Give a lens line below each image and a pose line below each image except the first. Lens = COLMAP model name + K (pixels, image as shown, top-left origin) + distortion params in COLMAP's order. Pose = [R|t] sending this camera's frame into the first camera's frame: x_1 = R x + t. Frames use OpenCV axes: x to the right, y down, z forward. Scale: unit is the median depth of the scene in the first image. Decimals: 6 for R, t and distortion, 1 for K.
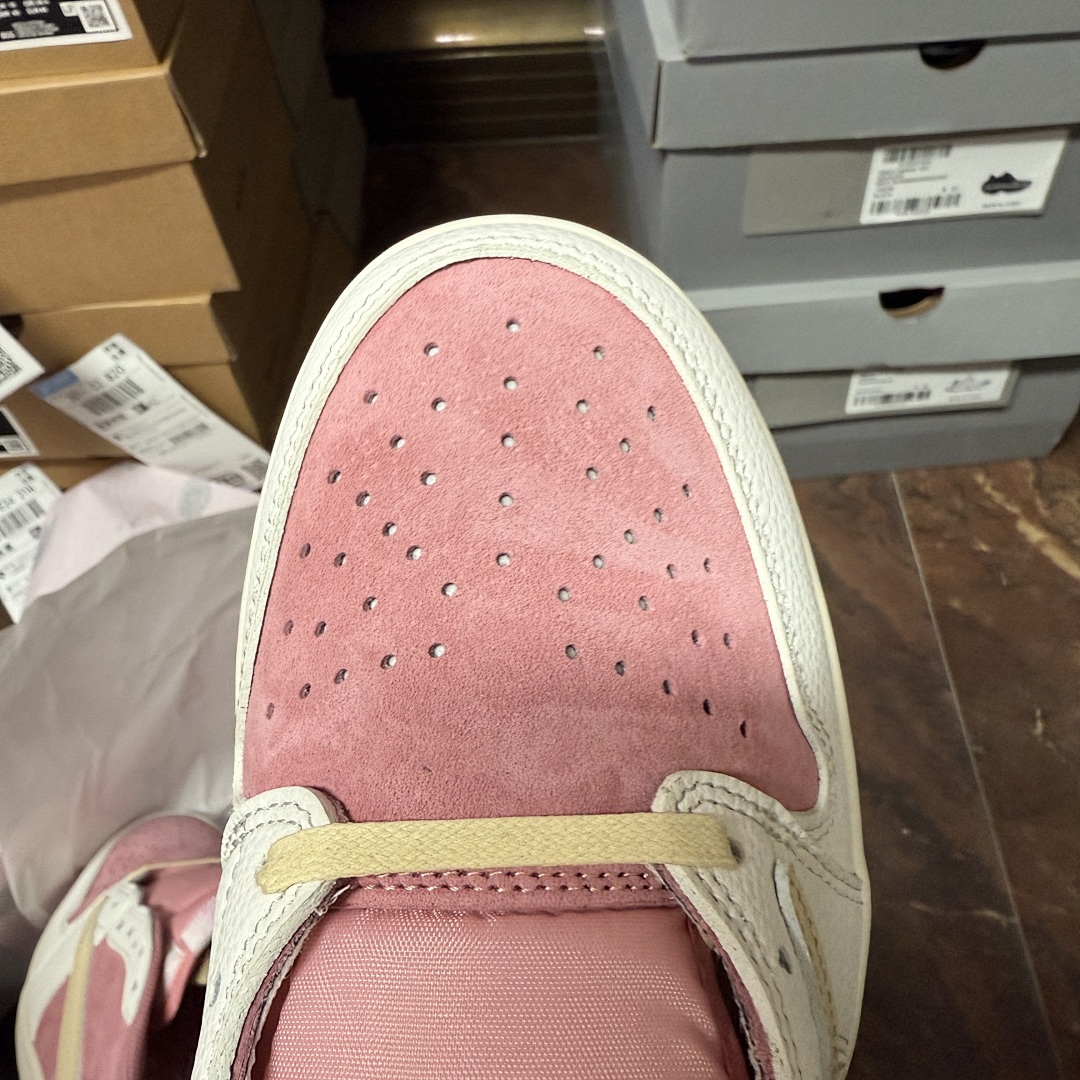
lens RADIAL K [[1031.9, 0, 536.5], [0, 1031.9, 457.7], [0, 0, 1]] dist [-0.004713, 0.007798]
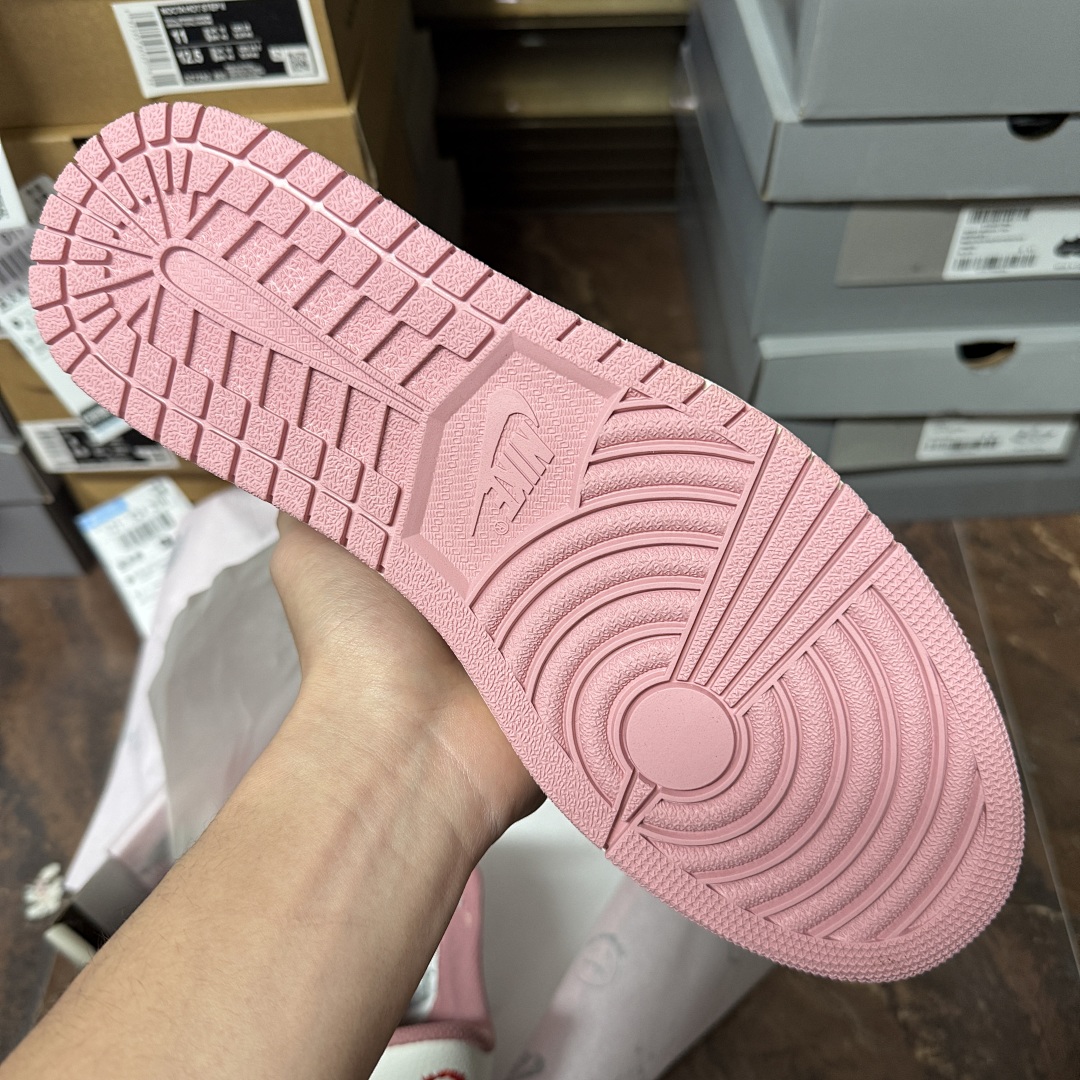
lens RADIAL K [[1053.0, 0, 544.0], [0, 1053.0, 545.3], [0, 0, 1]] dist [-0.020133, -0.009501]
pose [[0.999284, 0.036636, -0.009449, -0.091778], [-0.036684, 0.999315, -0.004953, 0.079036], [0.009261, 0.005296, 0.999943, -0.119328]]
